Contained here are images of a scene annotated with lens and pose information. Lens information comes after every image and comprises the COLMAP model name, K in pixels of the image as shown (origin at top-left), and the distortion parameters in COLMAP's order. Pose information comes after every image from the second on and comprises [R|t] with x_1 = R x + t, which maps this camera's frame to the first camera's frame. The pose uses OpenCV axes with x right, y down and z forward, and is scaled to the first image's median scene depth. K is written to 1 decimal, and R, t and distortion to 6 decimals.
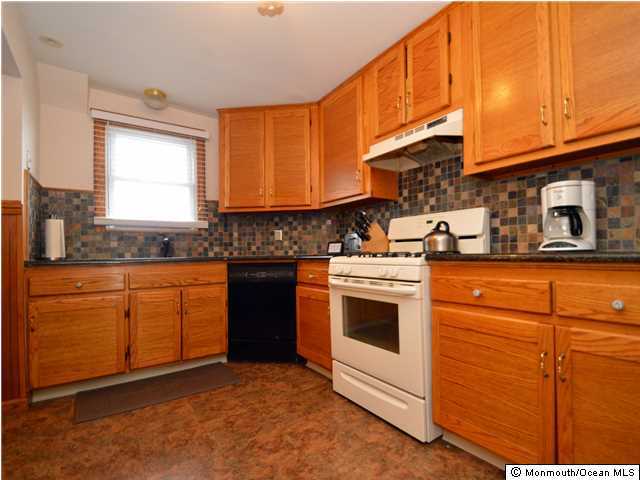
lens RADIAL K [[322.5, 0, 322.2], [0, 322.5, 250.8], [0, 0, 1]] dist [0.001774, -0.000169]
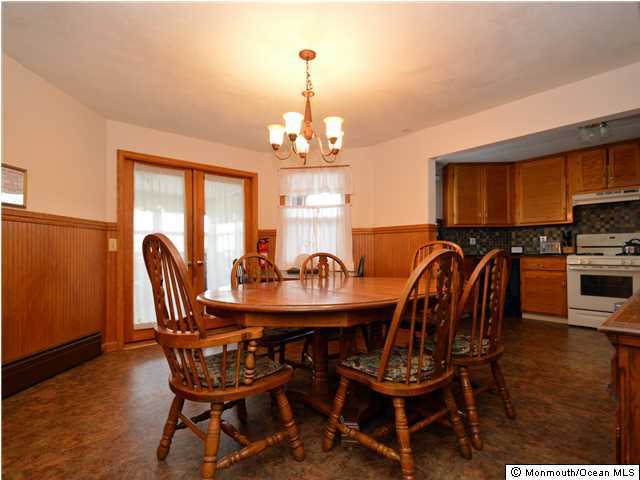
lens RADIAL K [[322.5, 0, 322.2], [0, 322.5, 250.8], [0, 0, 1]] dist [0.001774, -0.000169]
pose [[0.996147, 0.007048, 0.087420, -1.625842], [-0.007371, 0.999967, 0.003362, -0.004244], [-0.087393, -0.003993, 0.996166, -0.810036]]
